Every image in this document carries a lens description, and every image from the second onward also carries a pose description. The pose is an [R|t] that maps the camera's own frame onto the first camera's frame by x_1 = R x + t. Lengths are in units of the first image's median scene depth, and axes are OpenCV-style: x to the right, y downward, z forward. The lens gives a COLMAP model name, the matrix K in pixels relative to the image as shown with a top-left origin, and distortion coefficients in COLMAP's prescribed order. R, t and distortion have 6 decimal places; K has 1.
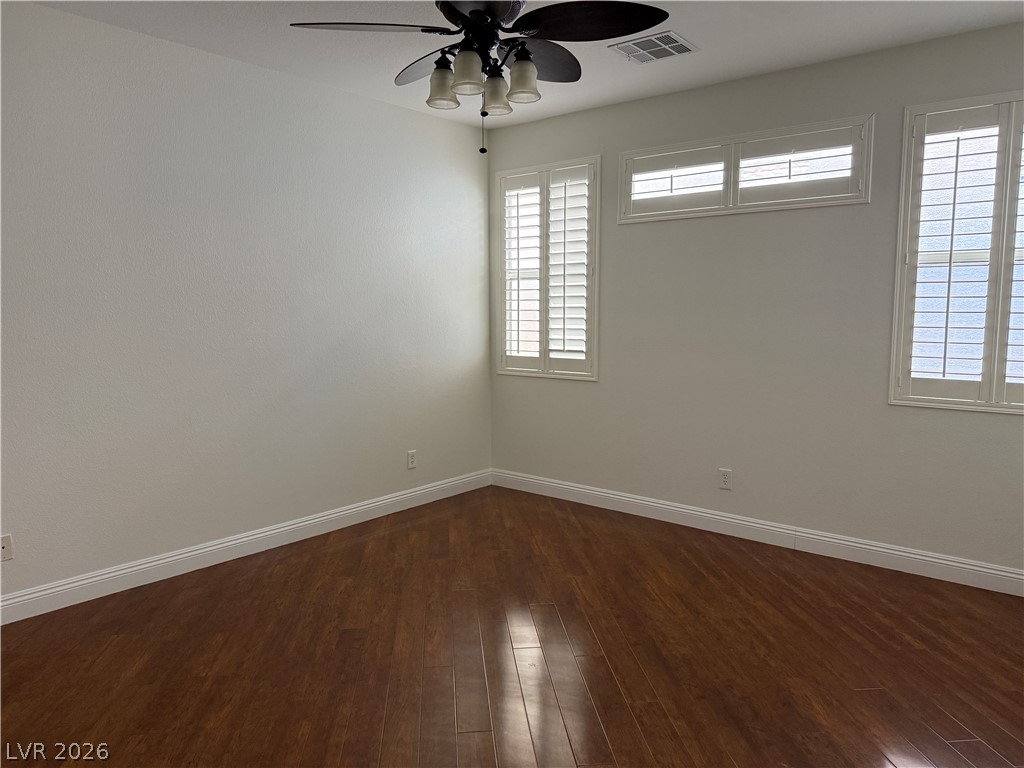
lens RADIAL K [[735.8, 0, 505.6], [0, 735.8, 384.2], [0, 0, 1]] dist [0.023793, -0.028795]
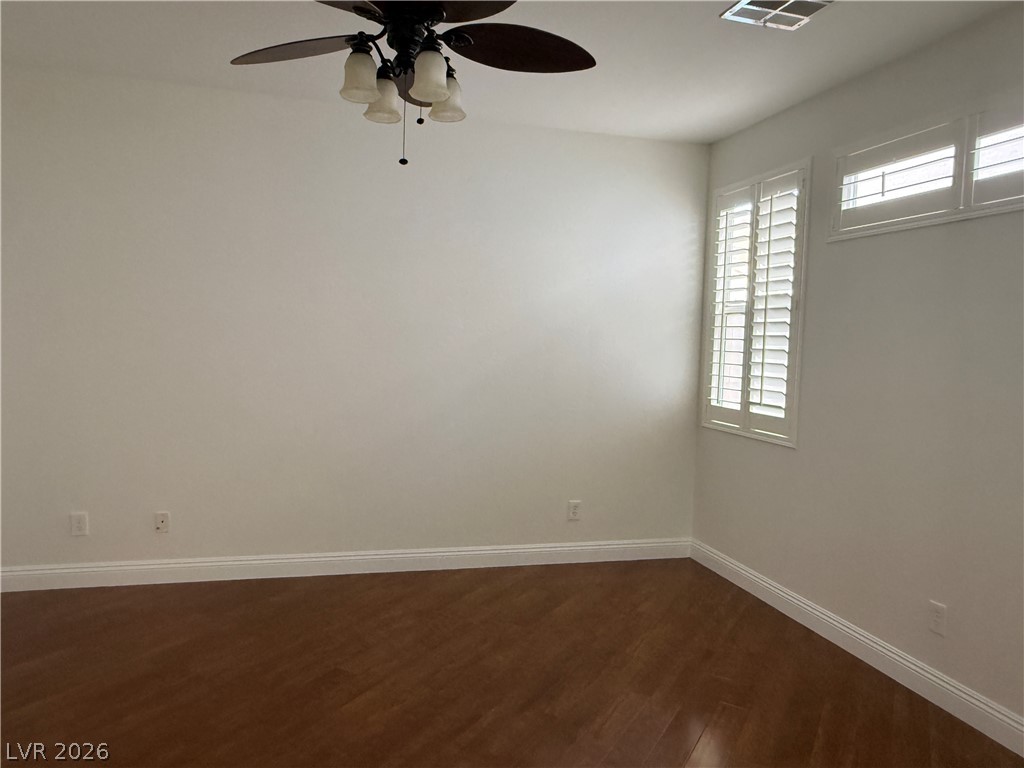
lens RADIAL K [[735.8, 0, 503.7], [0, 735.8, 365.2], [0, 0, 1]] dist [0.023793, -0.028795]
pose [[0.814837, 0.054884, -0.577086, 0.312708], [-0.101697, 0.993603, -0.049098, -0.020762], [0.570699, 0.098695, 0.815206, 0.197494]]
